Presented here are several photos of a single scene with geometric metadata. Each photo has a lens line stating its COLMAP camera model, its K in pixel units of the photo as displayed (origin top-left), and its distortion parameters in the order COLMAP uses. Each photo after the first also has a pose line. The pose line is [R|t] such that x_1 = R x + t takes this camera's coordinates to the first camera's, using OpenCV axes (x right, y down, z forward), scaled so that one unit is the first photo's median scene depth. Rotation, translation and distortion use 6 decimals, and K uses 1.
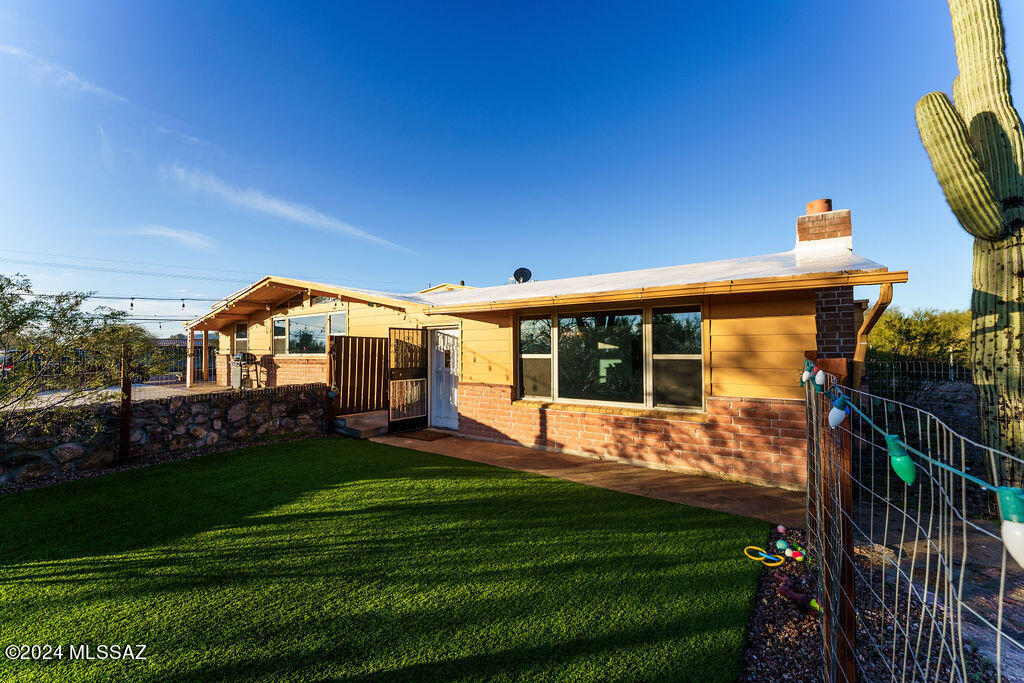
lens RADIAL K [[407.0, 0, 512.0], [0, 407.0, 341.5], [0, 0, 1]] dist [-0.000674, 0.000068]
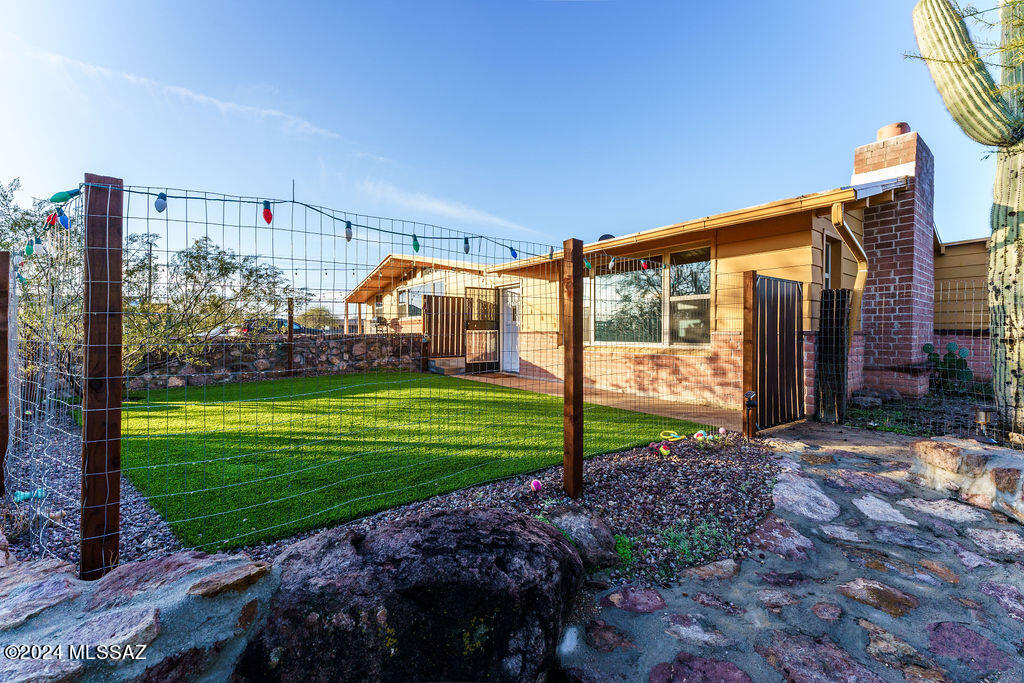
lens RADIAL K [[407.0, 0, 512.0], [0, 407.0, 341.5], [0, 0, 1]] dist [-0.000674, 0.000068]
pose [[0.948275, 0.010010, -0.317291, 0.288015], [0.004861, 0.998928, 0.046043, 0.097017], [0.317412, -0.045203, 0.947210, -0.160764]]
